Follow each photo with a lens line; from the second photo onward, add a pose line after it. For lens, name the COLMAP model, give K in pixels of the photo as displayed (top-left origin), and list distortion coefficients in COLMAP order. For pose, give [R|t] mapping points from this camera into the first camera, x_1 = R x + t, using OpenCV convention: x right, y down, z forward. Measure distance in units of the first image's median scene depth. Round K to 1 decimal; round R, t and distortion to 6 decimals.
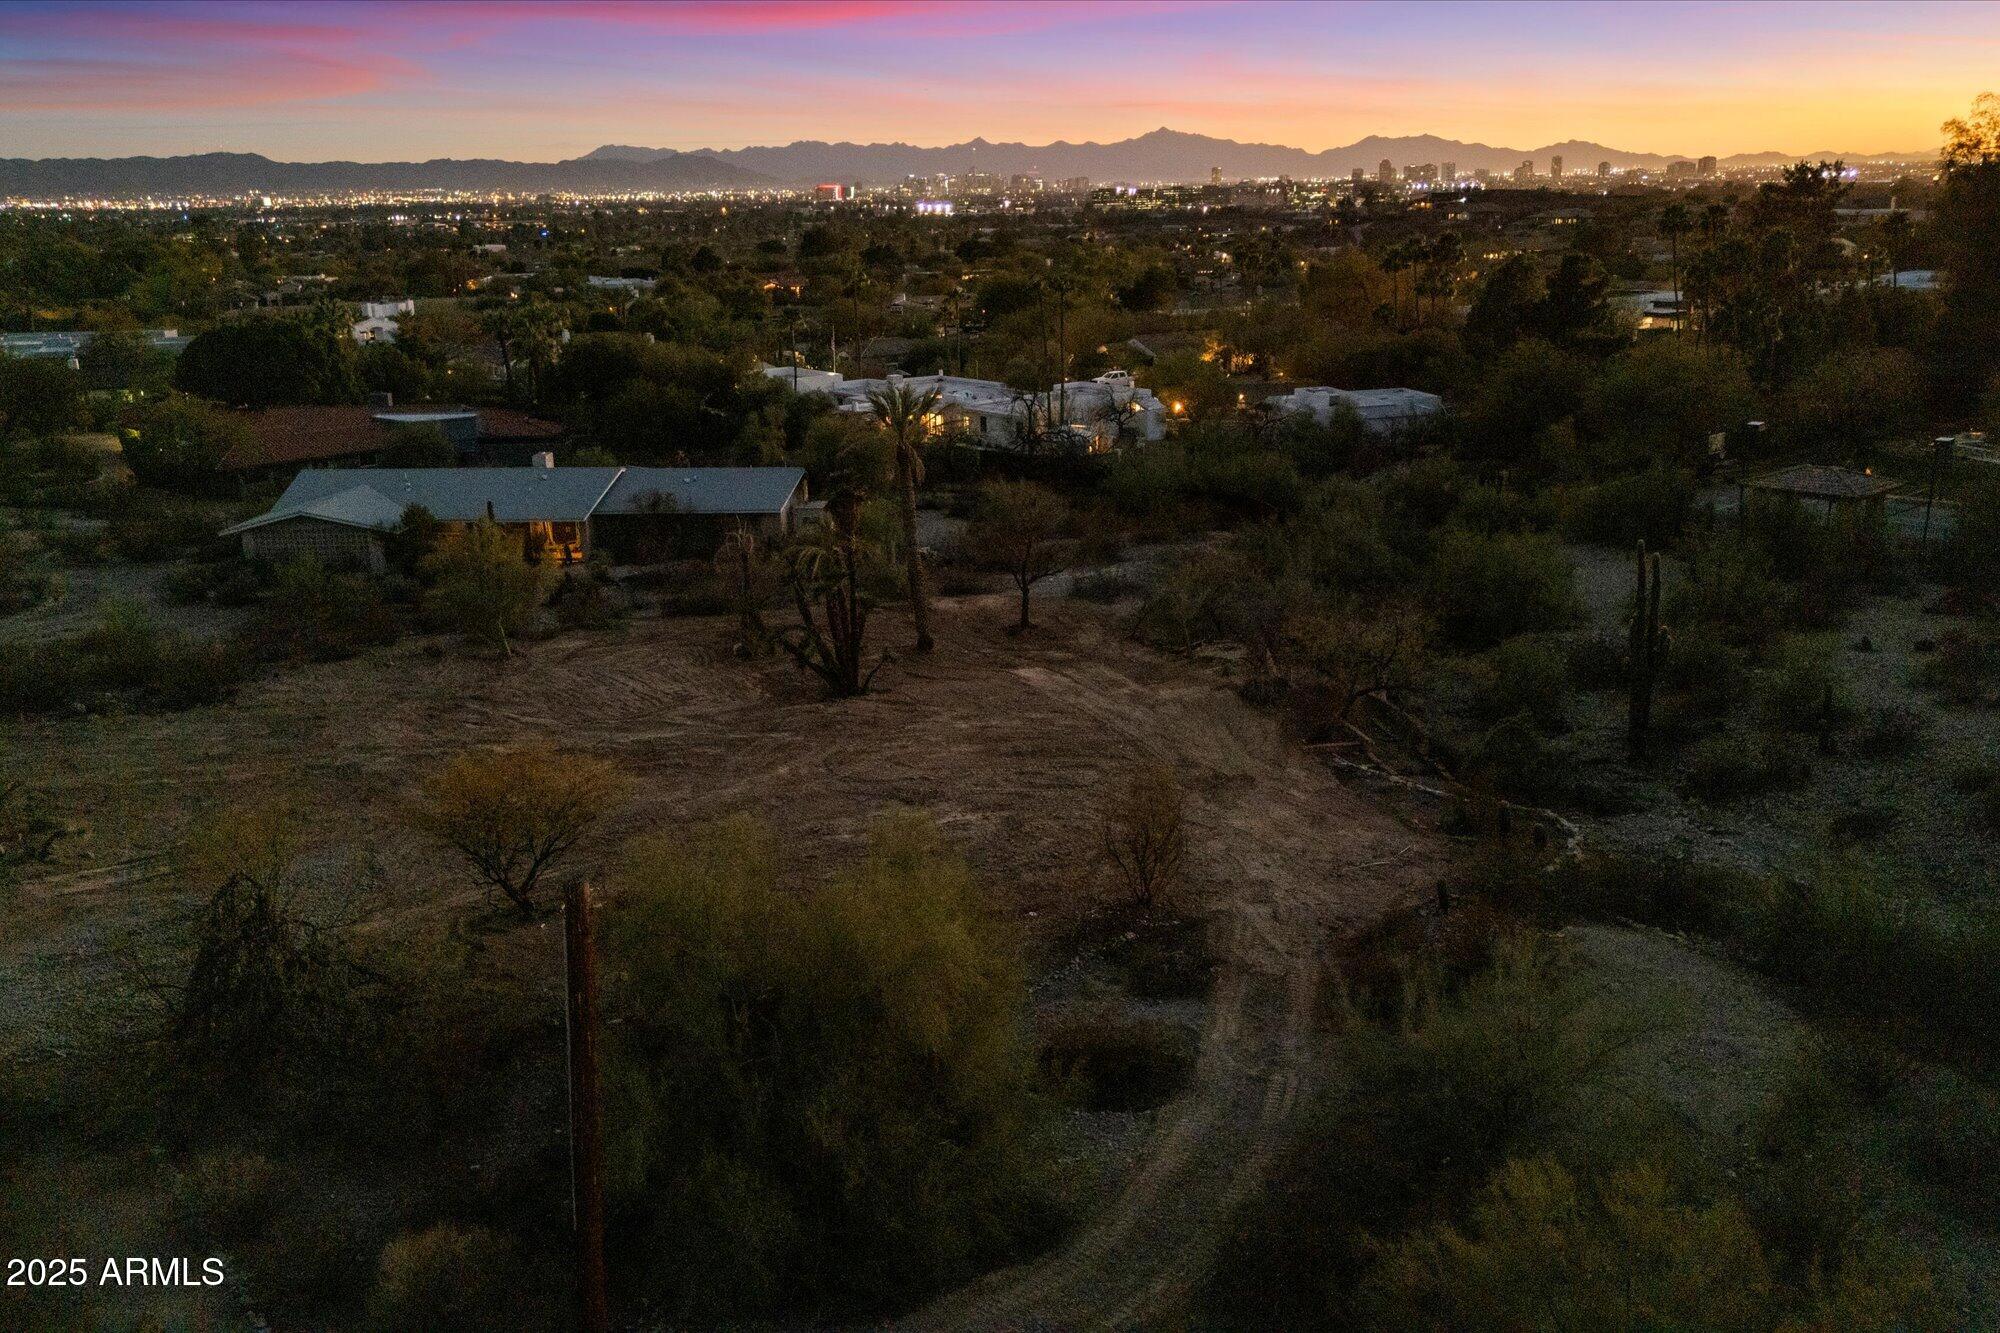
lens RADIAL K [[1738.8, 0, 1013.7], [0, 1738.8, 672.4], [0, 0, 1]] dist [0.084382, -0.105422]
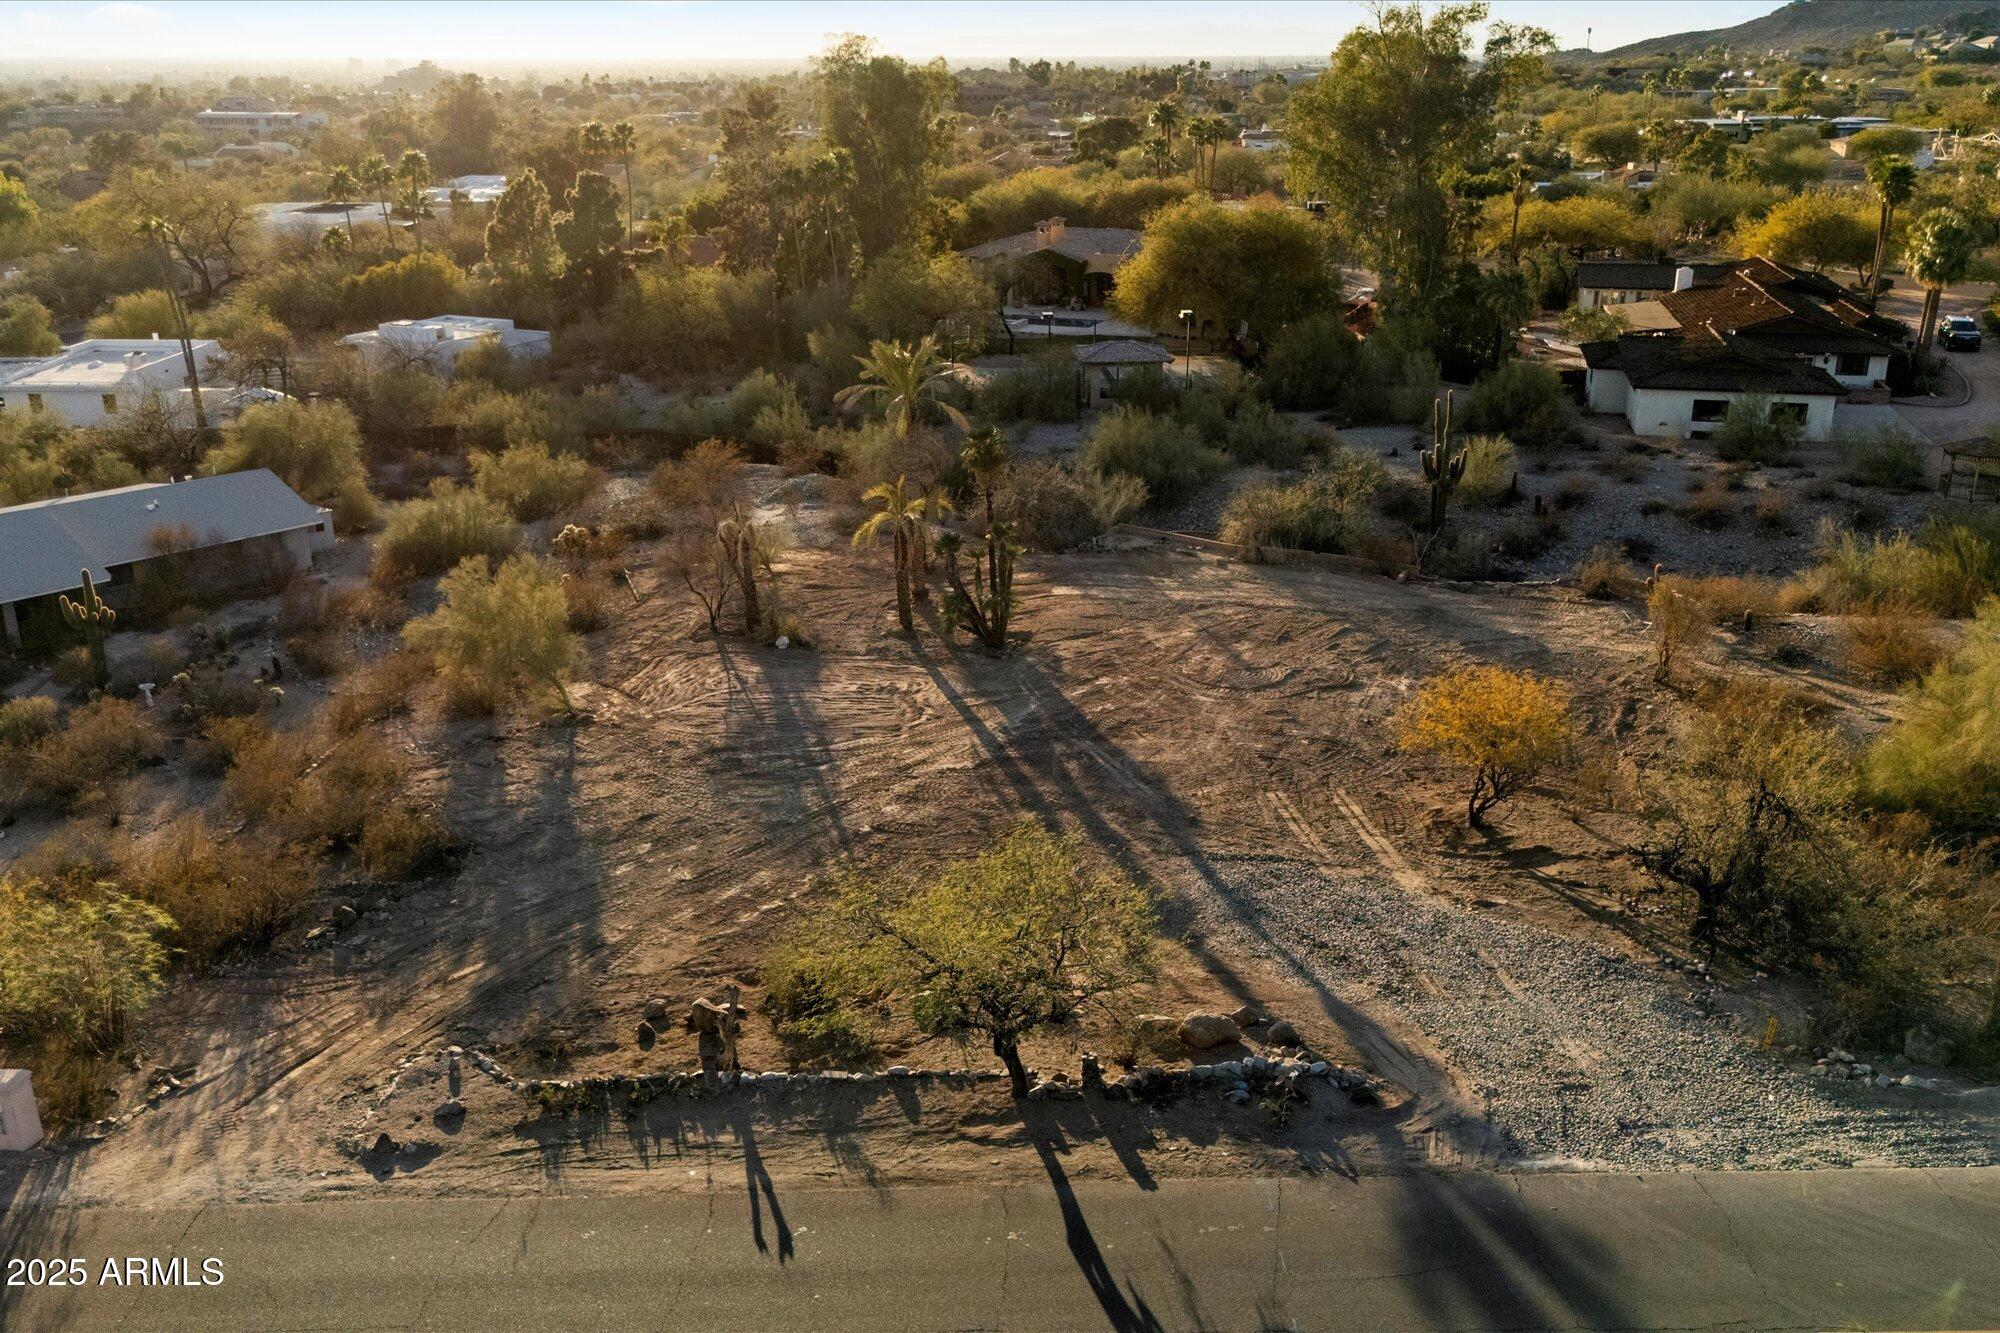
lens RADIAL K [[1738.8, 0, 994.2], [0, 1738.8, 660.6], [0, 0, 1]] dist [0.084382, -0.105422]
pose [[0.625548, -0.238007, 0.742996, -0.324101], [0.202788, 0.969201, 0.139736, -0.046016], [-0.753371, 0.063260, 0.654546, 0.128564]]
